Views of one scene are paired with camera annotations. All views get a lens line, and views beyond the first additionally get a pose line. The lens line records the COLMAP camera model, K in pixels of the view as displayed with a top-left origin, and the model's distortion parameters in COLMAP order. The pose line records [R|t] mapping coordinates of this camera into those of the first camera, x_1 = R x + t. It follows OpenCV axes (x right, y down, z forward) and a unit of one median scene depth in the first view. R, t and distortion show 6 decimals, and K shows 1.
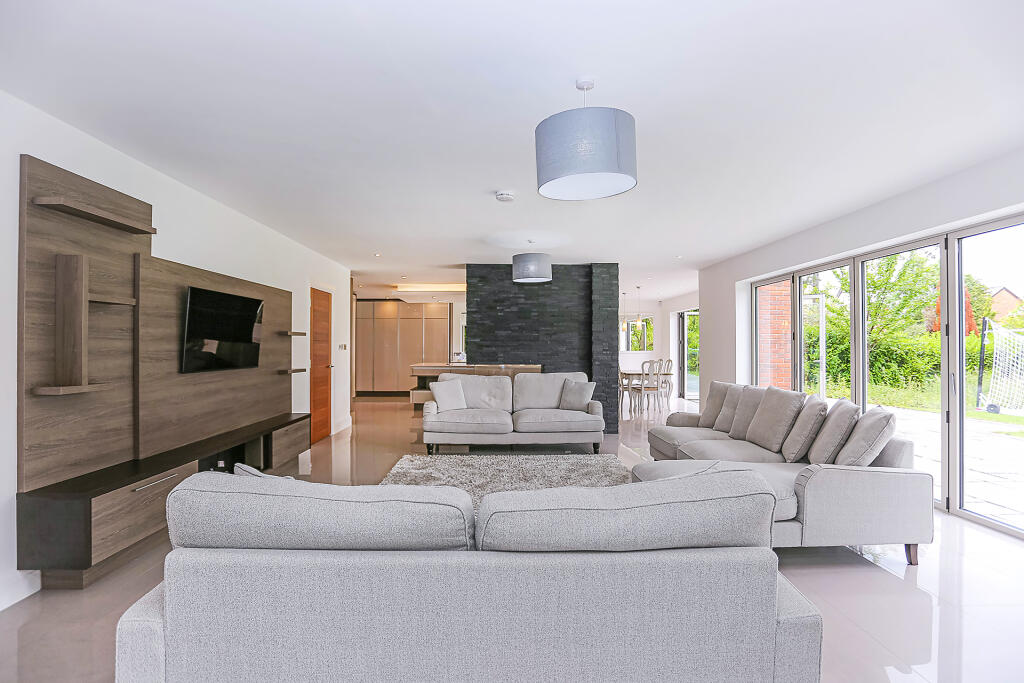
lens RADIAL K [[507.2, 0, 512.0], [0, 507.2, 341.5], [0, 0, 1]] dist [-0.077404, 0.029628]
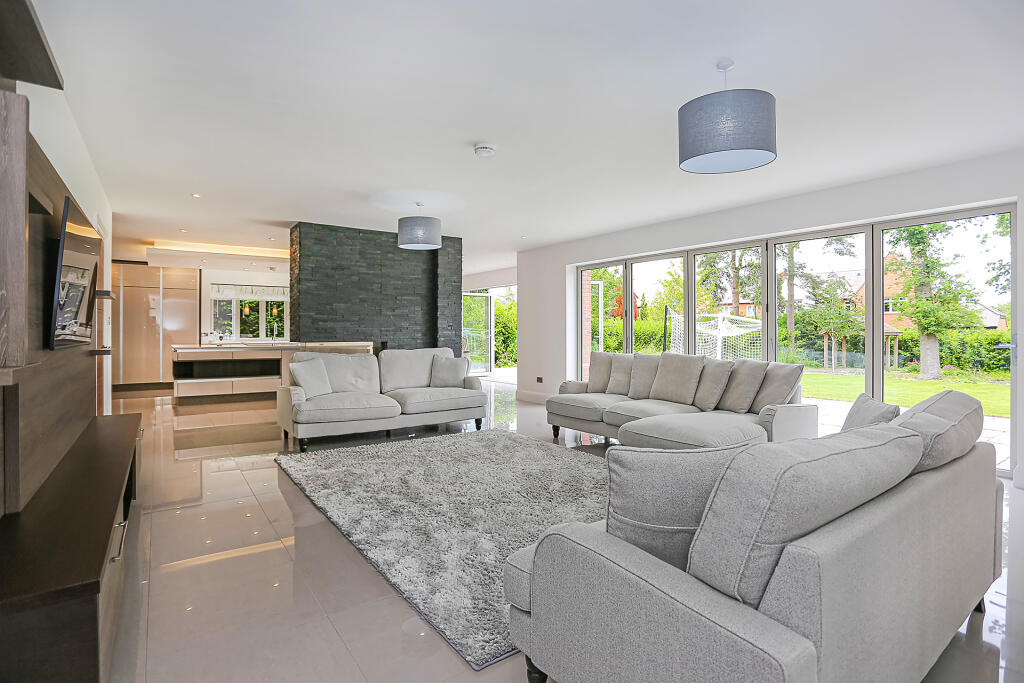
lens RADIAL K [[507.2, 0, 512.0], [0, 507.2, 341.5], [0, 0, 1]] dist [-0.077404, 0.029628]
pose [[0.818040, -0.012177, 0.575032, -0.287913], [-0.005227, 0.999577, 0.028602, 0.018925], [-0.575138, -0.026403, 0.817630, 0.131932]]
